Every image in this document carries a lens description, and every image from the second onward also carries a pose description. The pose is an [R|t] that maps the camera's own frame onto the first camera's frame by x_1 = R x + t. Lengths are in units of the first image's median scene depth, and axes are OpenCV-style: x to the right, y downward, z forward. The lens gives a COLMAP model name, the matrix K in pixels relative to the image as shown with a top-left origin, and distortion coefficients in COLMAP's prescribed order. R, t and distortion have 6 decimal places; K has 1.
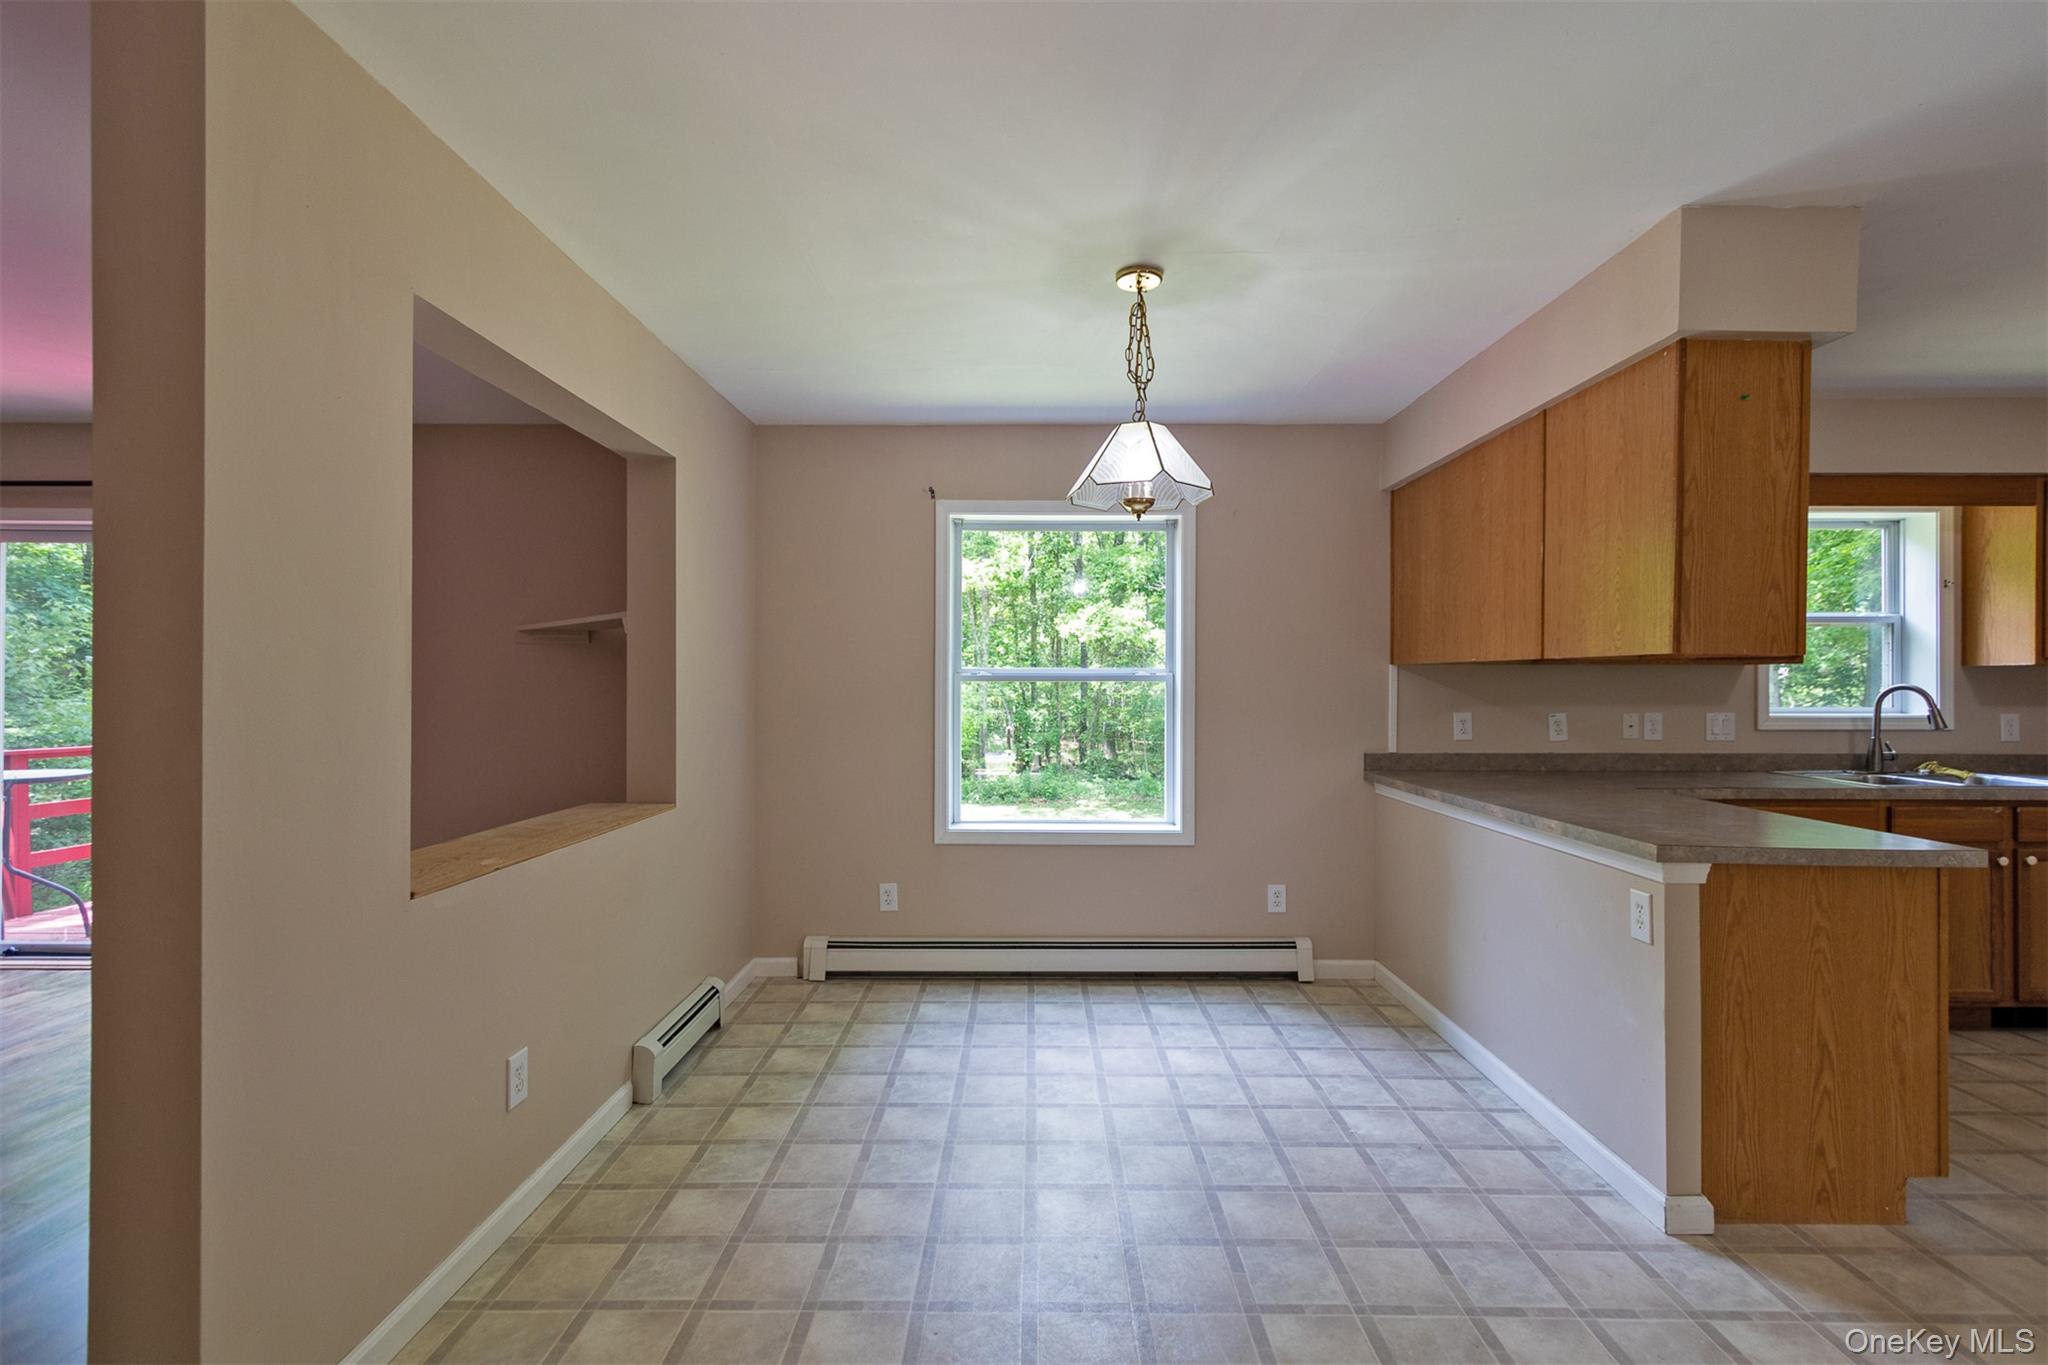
lens RADIAL K [[934.7, 0, 1031.0], [0, 934.7, 667.2], [0, 0, 1]] dist [0.004216, -0.000049]
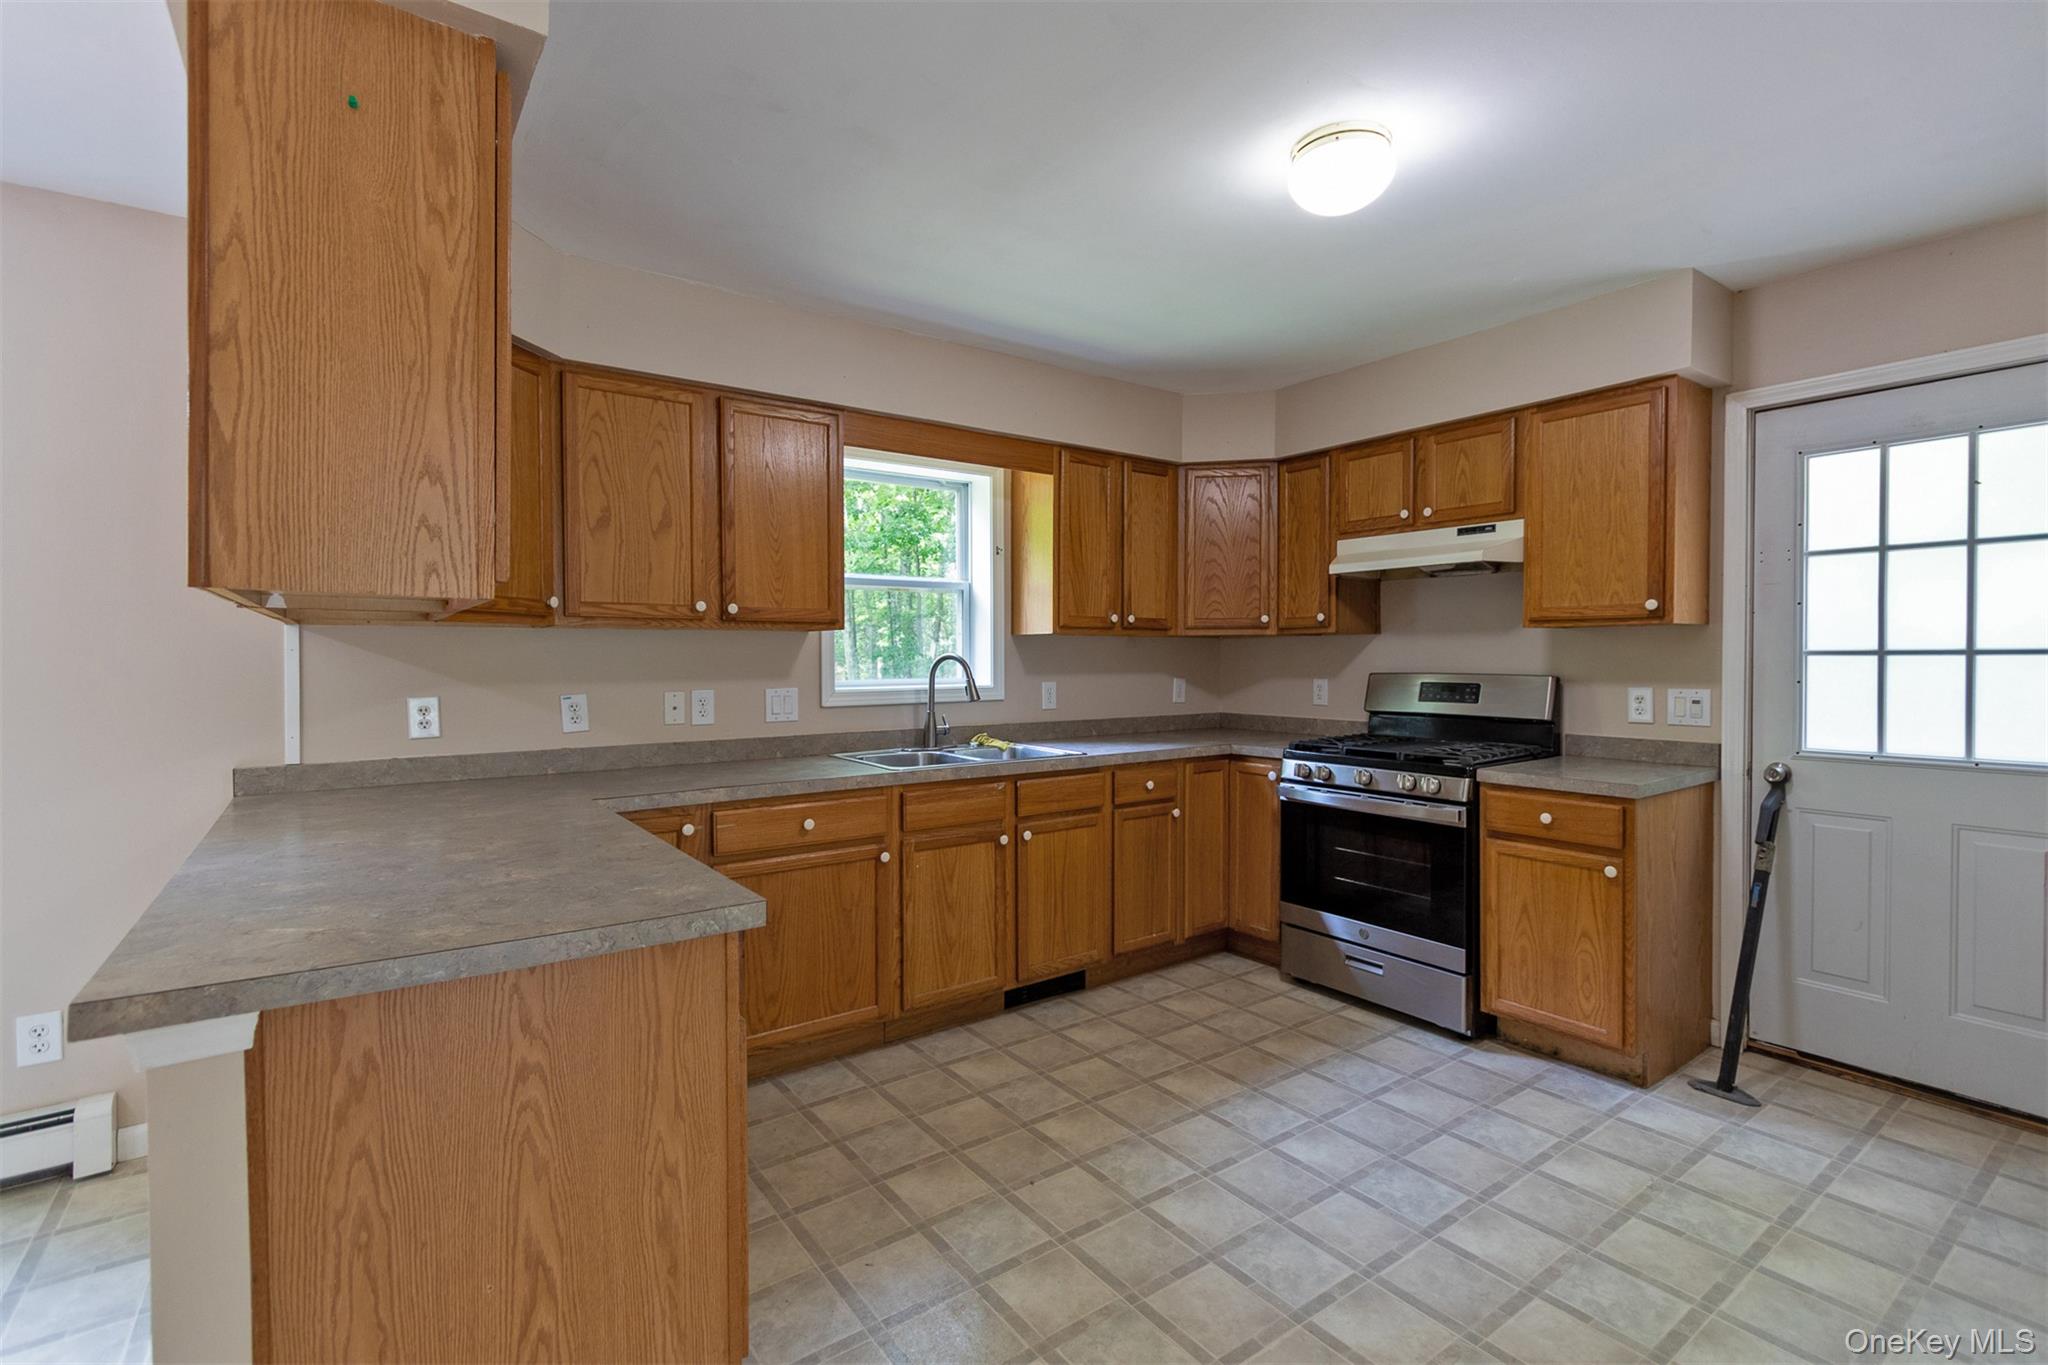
lens RADIAL K [[934.7, 0, 1051.2], [0, 934.7, 655.7], [0, 0, 1]] dist [0.004216, -0.000049]
pose [[0.793432, -0.006102, 0.608628, 0.494197], [-0.003744, 0.999882, 0.014906, 0.007673], [-0.608647, -0.014106, 0.793316, 0.225784]]
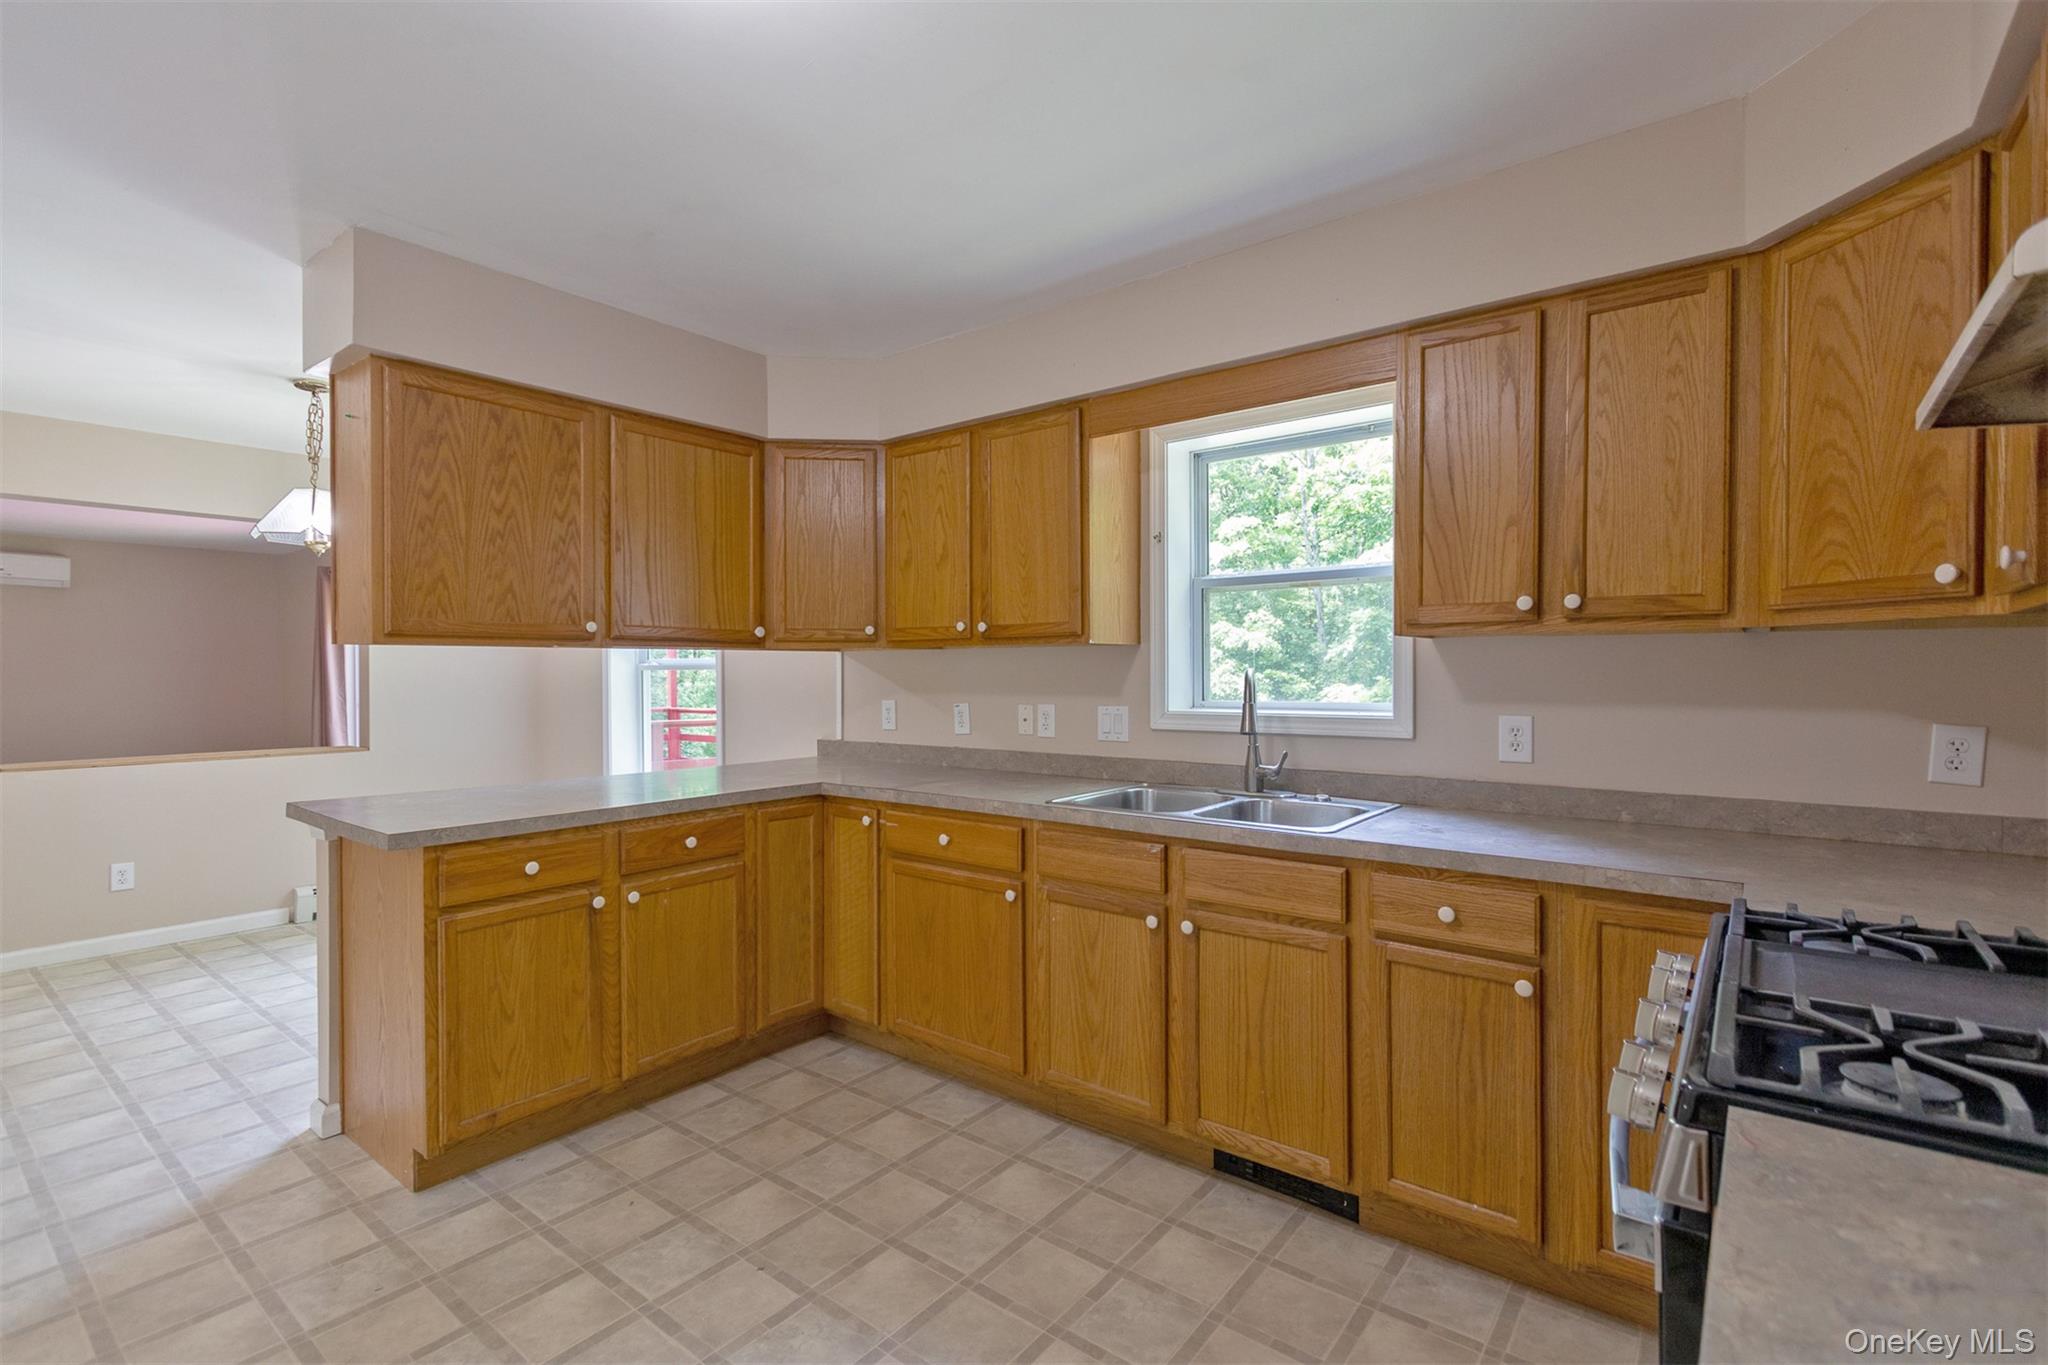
lens RADIAL K [[934.7, 0, 1007.7], [0, 934.7, 657.0], [0, 0, 1]] dist [0.004216, -0.000049]
pose [[0.787535, -0.015168, -0.616083, 1.368771], [0.019351, 0.999813, 0.000121, 0.007256], [0.615966, -0.012017, 0.787681, 0.386682]]
